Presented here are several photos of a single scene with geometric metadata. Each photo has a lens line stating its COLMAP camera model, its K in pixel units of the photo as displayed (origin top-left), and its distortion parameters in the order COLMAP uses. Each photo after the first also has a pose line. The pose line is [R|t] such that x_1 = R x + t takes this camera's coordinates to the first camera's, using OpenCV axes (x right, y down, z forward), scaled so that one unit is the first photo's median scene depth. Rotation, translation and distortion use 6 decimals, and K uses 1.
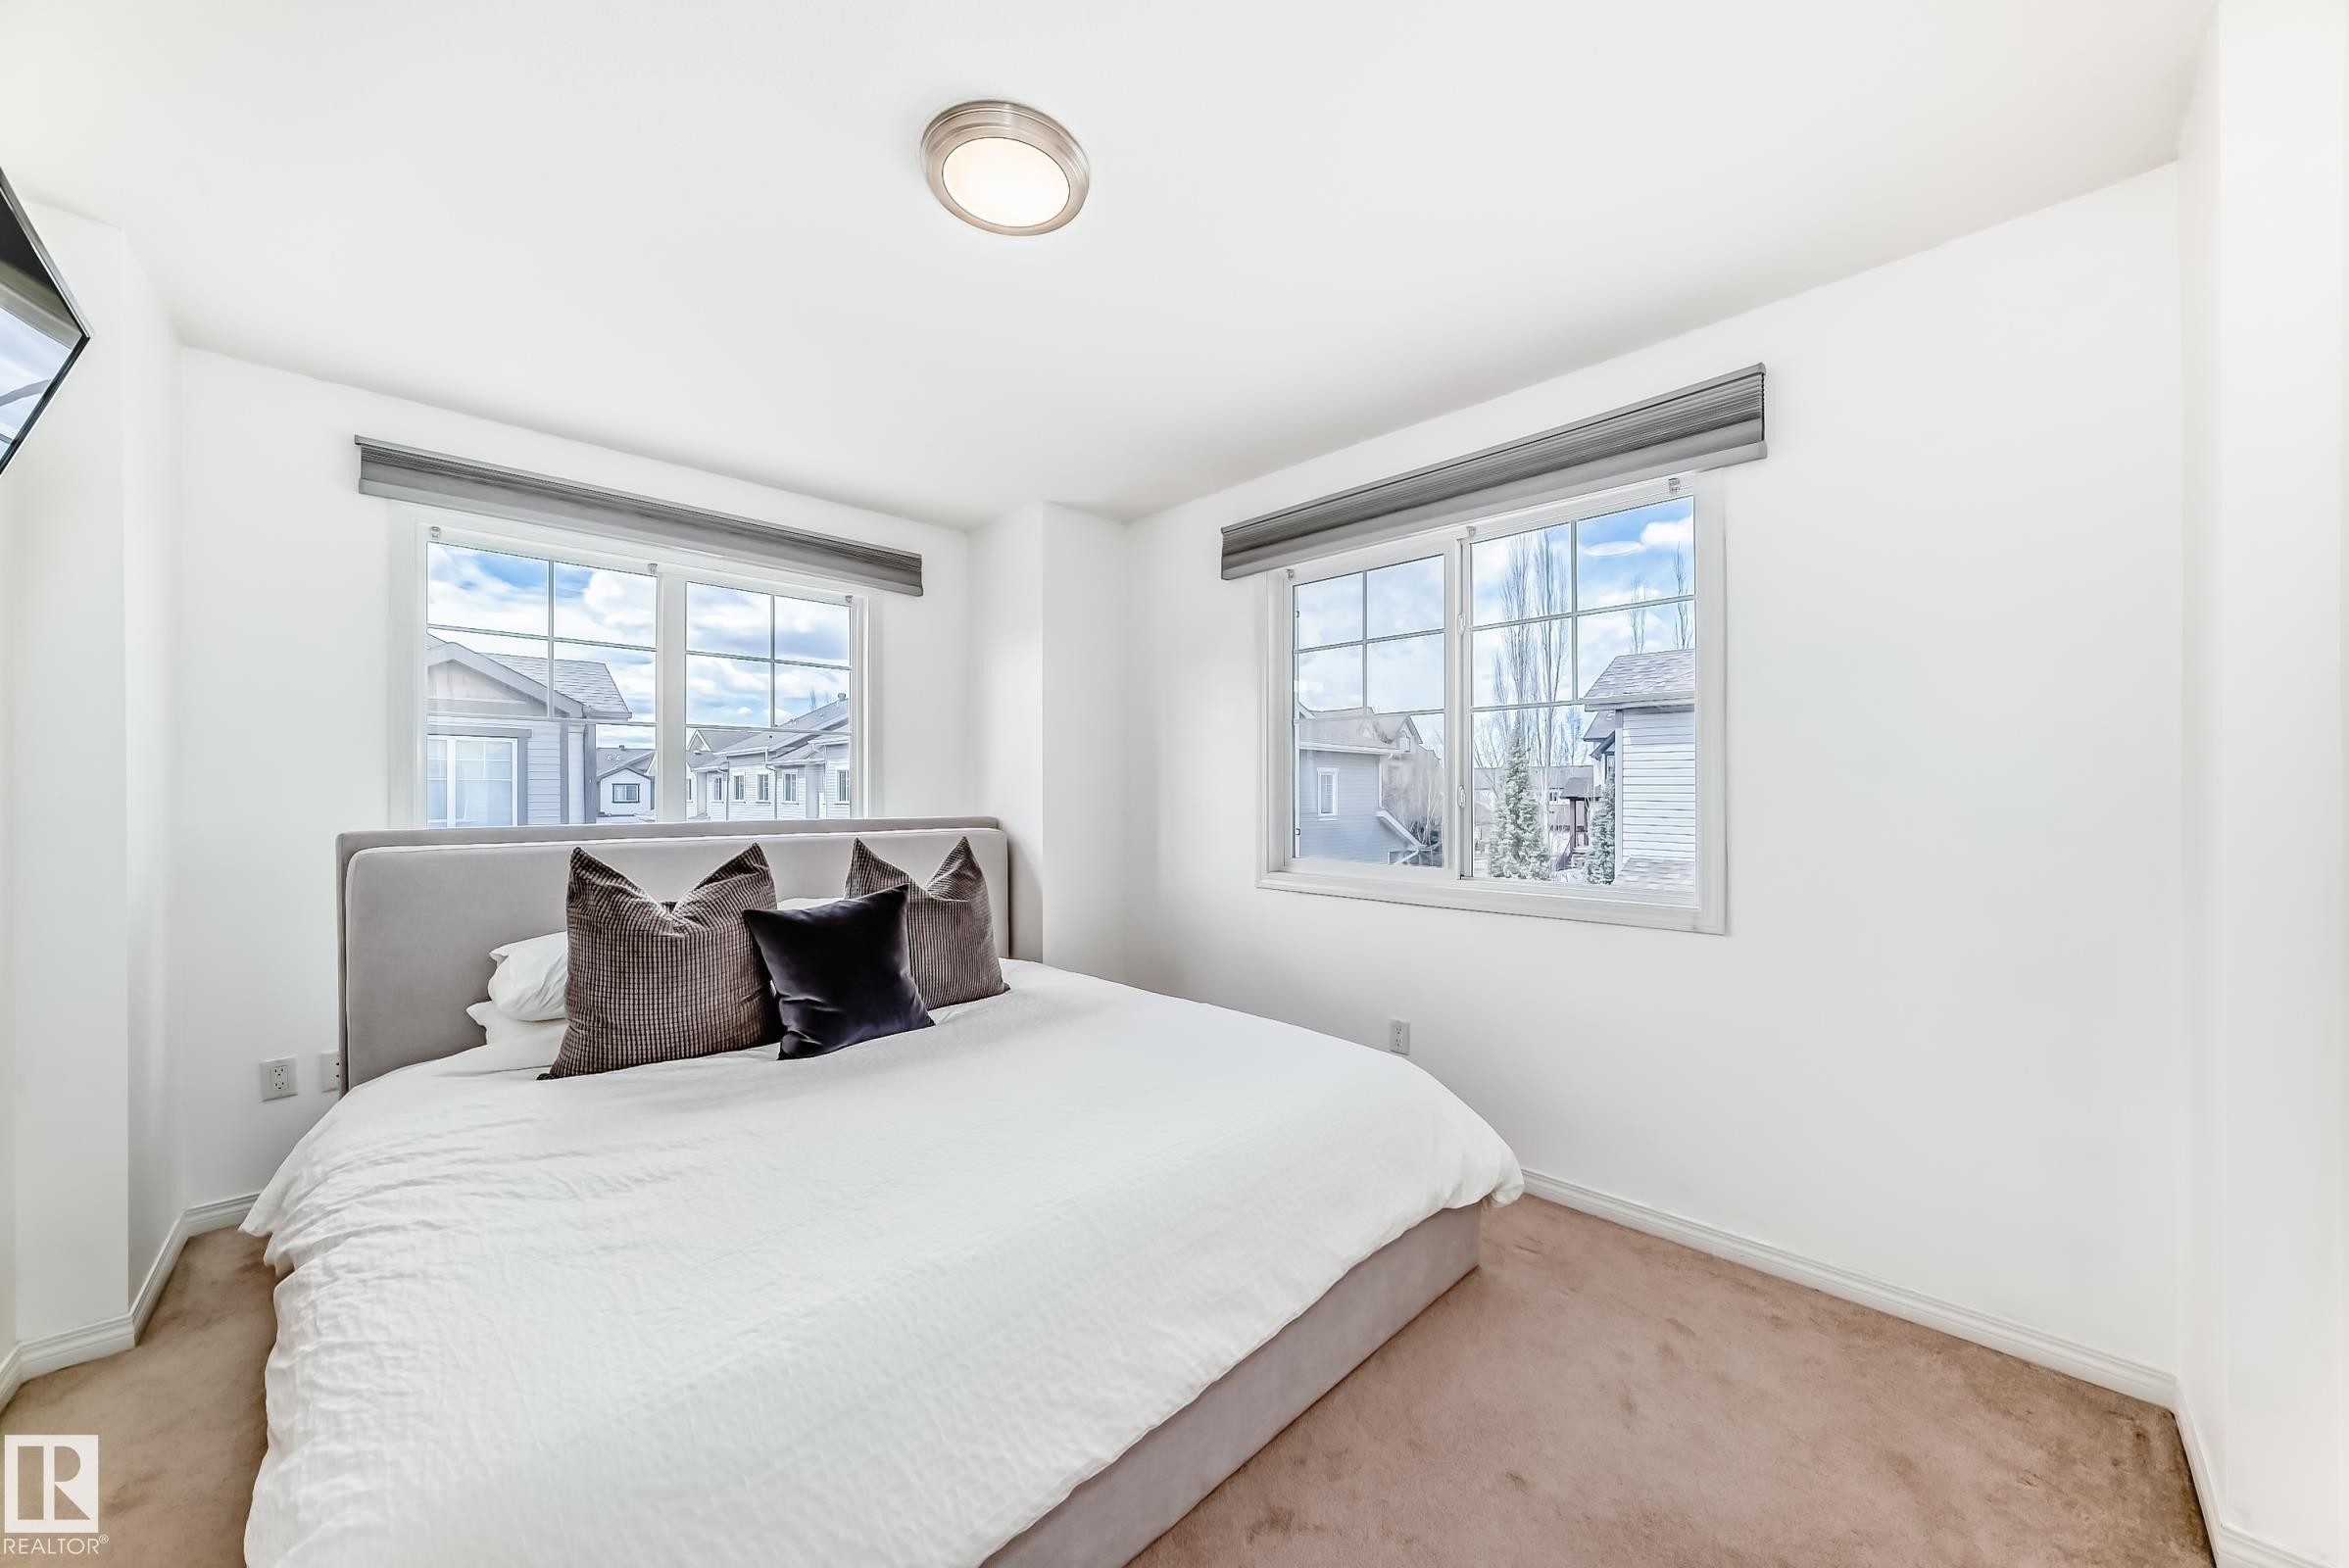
lens RADIAL K [[833.8, 0, 1180.1], [0, 833.8, 790.2], [0, 0, 1]] dist [-0.024268, 0.007226]
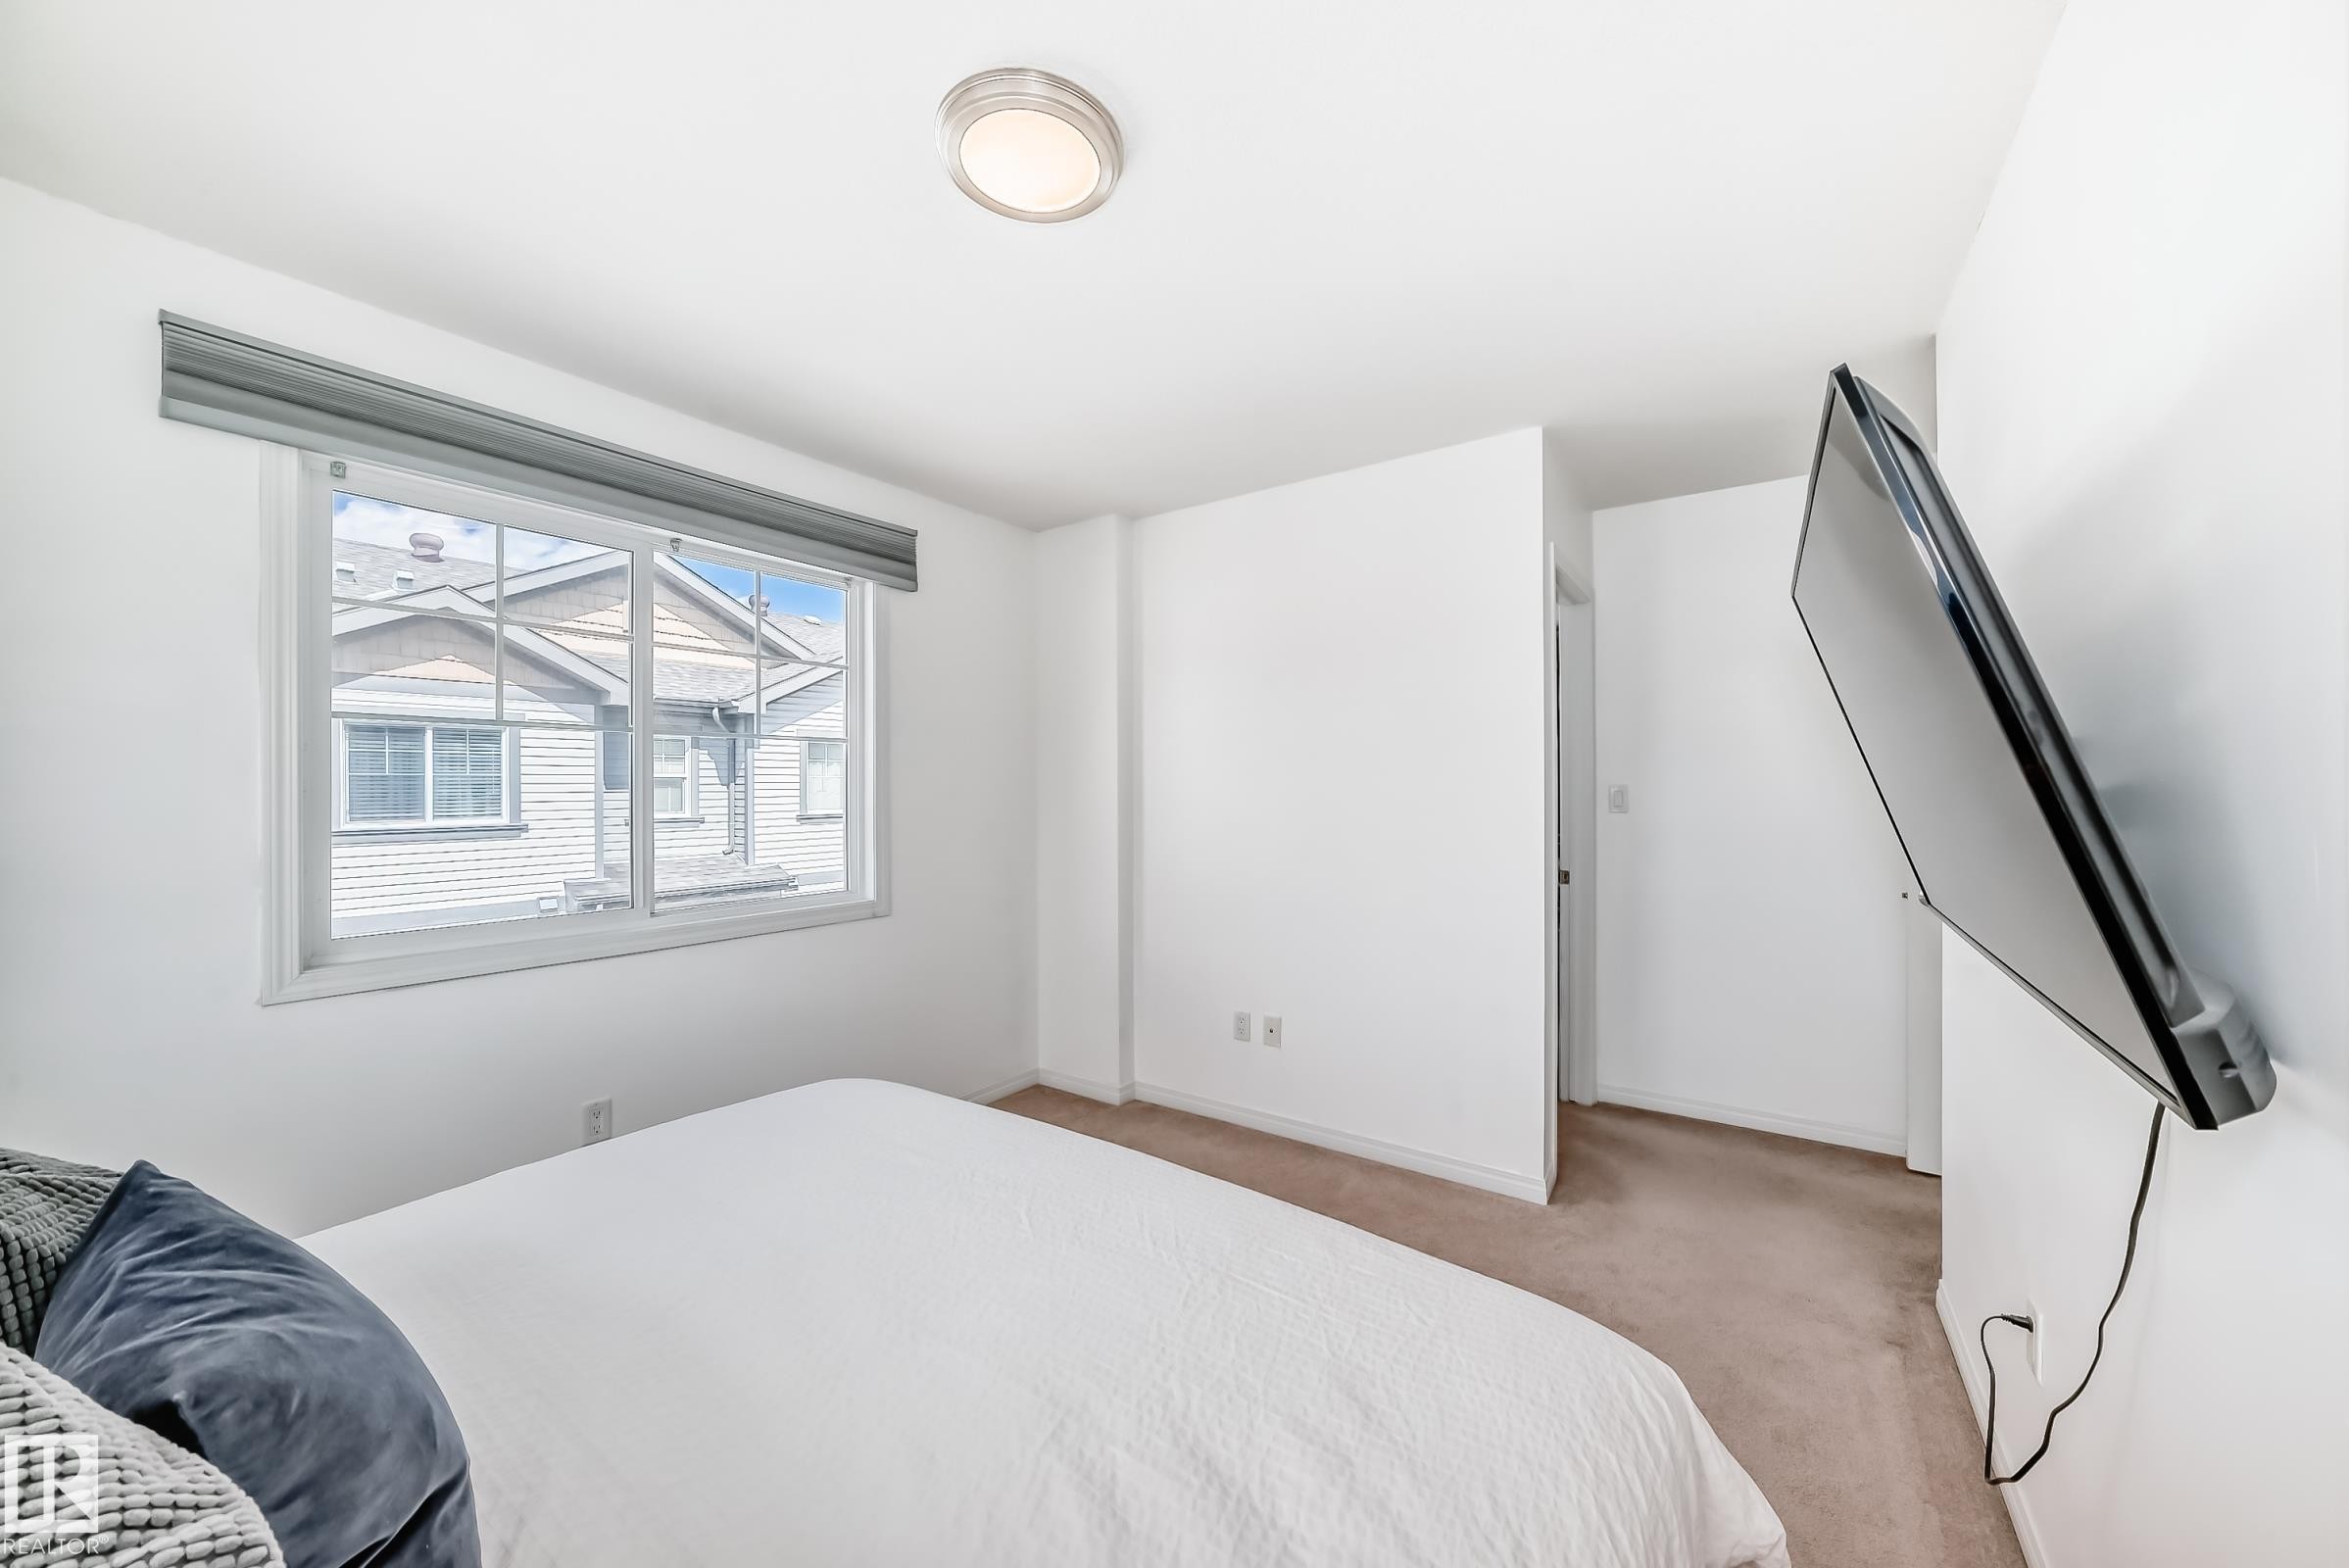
lens RADIAL K [[833.8, 0, 1180.1], [0, 833.8, 790.2], [0, 0, 1]] dist [-0.024268, 0.007226]
pose [[-0.172417, -0.003107, 0.985019, -0.802751], [-0.000808, 0.999995, 0.003013, -0.043459], [-0.985024, -0.000277, -0.172419, 0.718117]]
